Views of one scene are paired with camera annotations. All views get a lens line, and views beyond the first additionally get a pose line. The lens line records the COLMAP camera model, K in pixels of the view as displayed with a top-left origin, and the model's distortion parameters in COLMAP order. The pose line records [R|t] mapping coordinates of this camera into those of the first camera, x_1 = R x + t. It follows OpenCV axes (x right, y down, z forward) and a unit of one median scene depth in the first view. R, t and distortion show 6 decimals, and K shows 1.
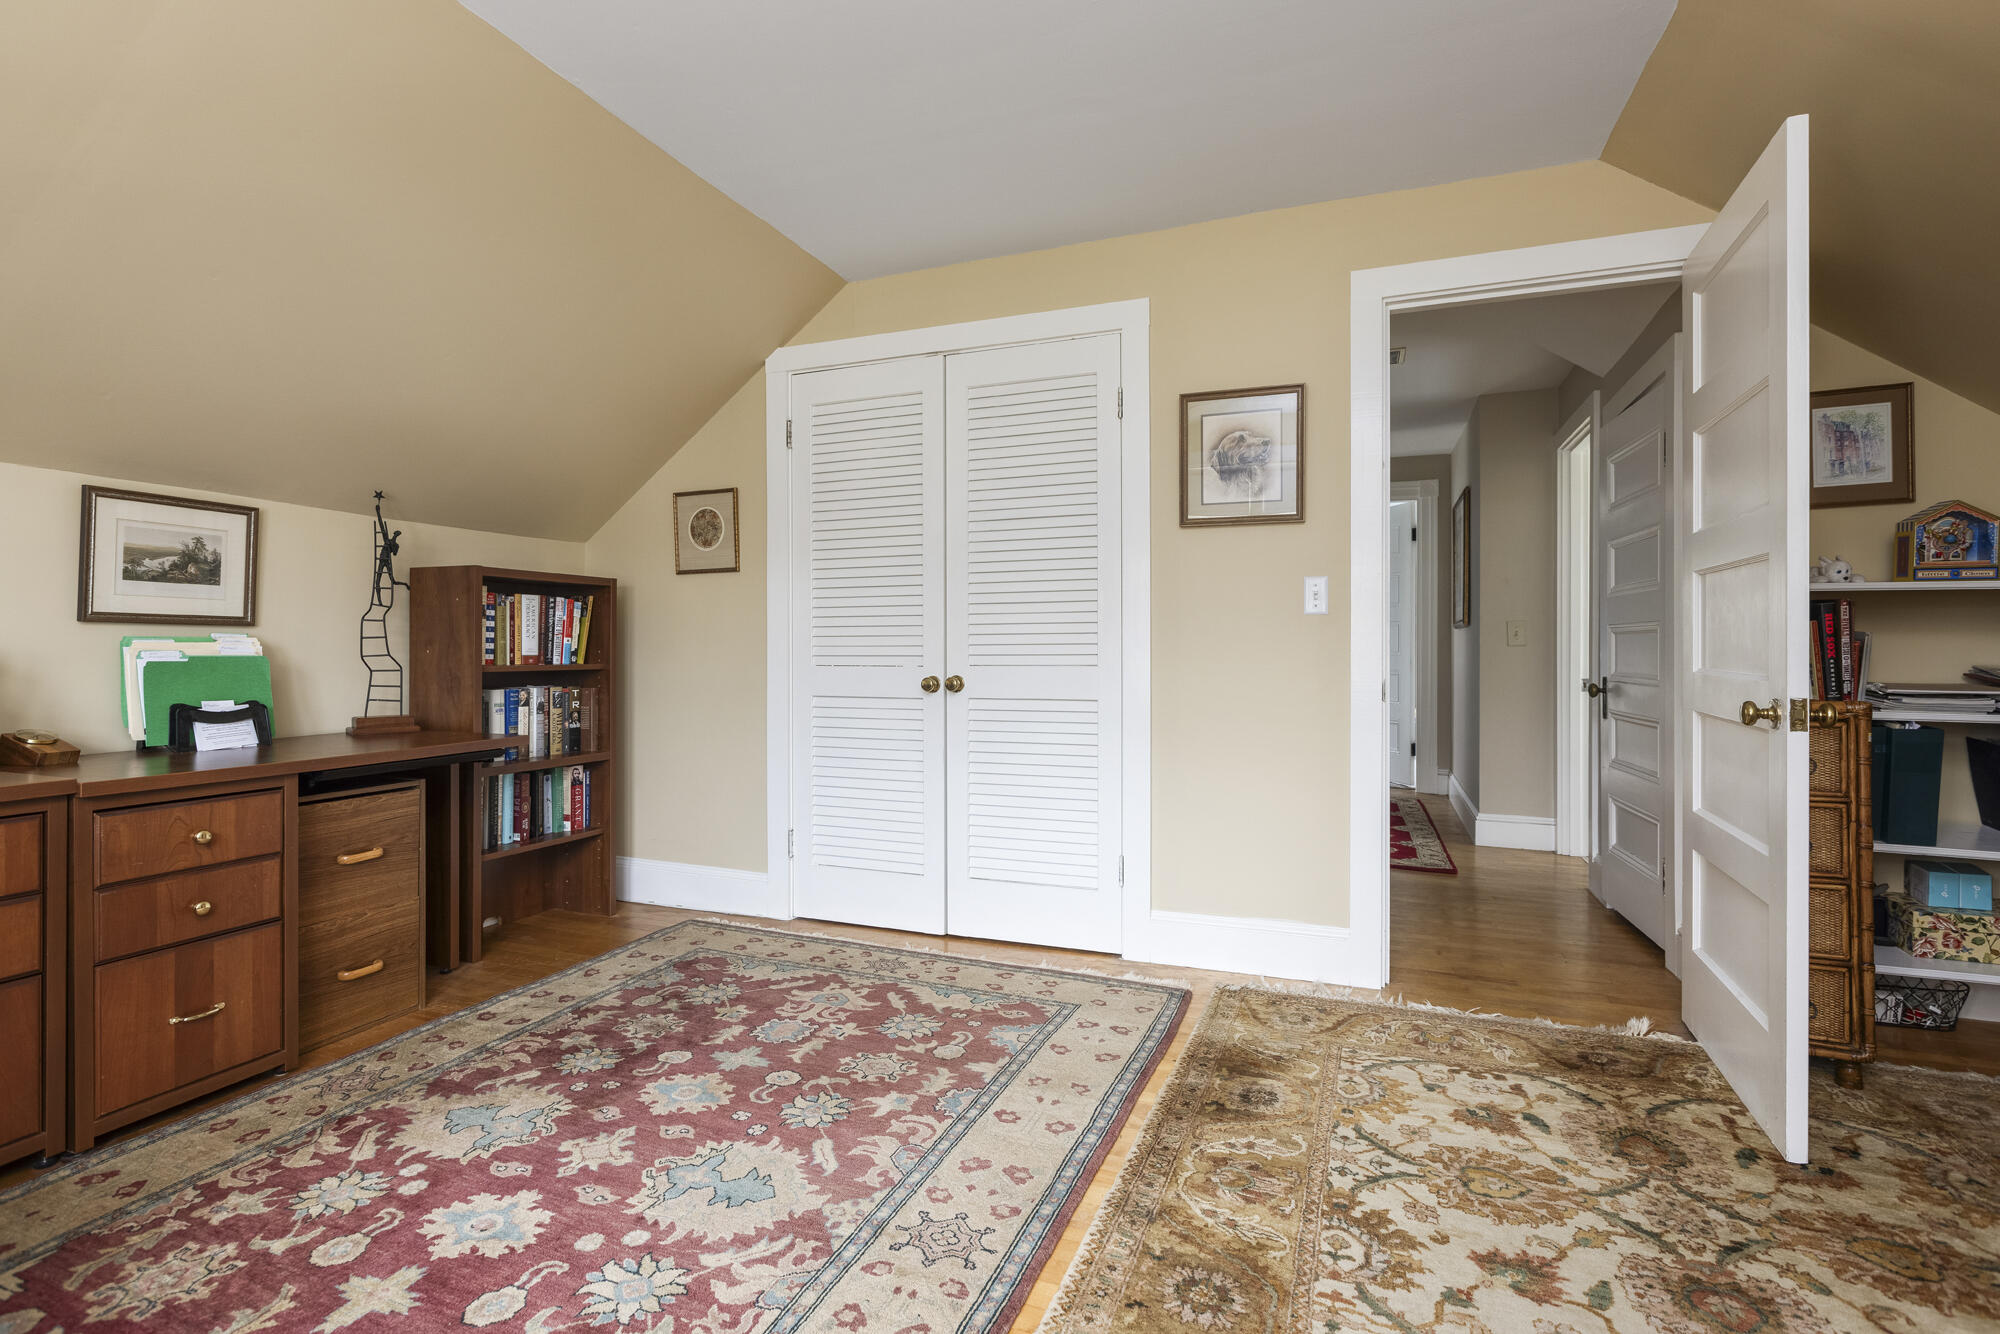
lens RADIAL K [[935.9, 0, 991.6], [0, 935.9, 649.7], [0, 0, 1]] dist [-0.004028, -0.000703]
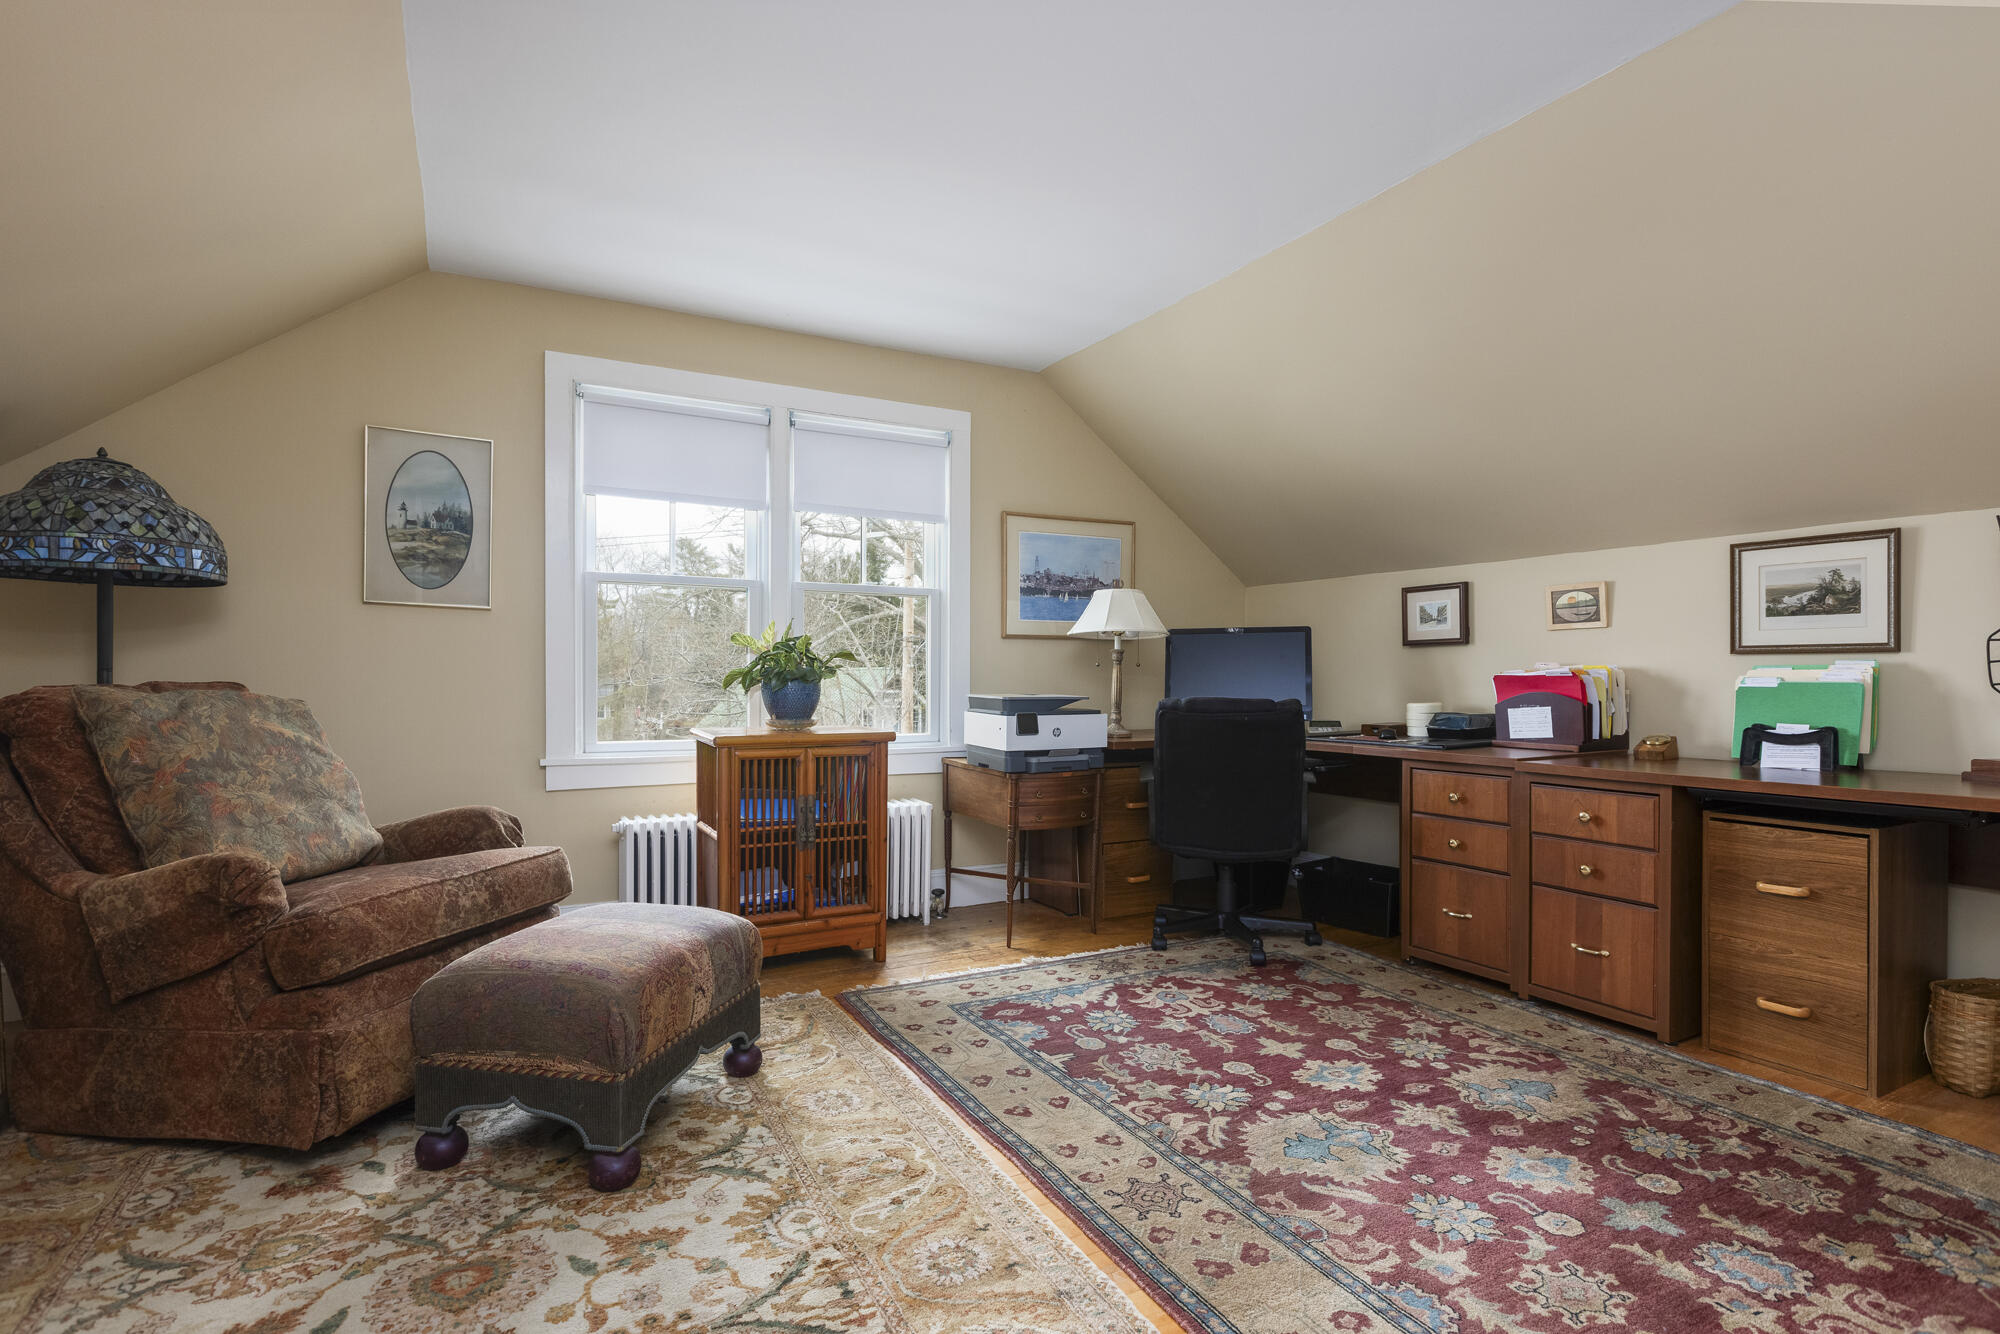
lens RADIAL K [[935.9, 0, 992.6], [0, 935.9, 676.3], [0, 0, 1]] dist [-0.004028, -0.000703]
pose [[-0.641198, 0.000037, -0.767376, 0.649673], [-0.000888, 0.999999, 0.000790, -0.000009], [0.767375, 0.001188, -0.641197, 1.085260]]
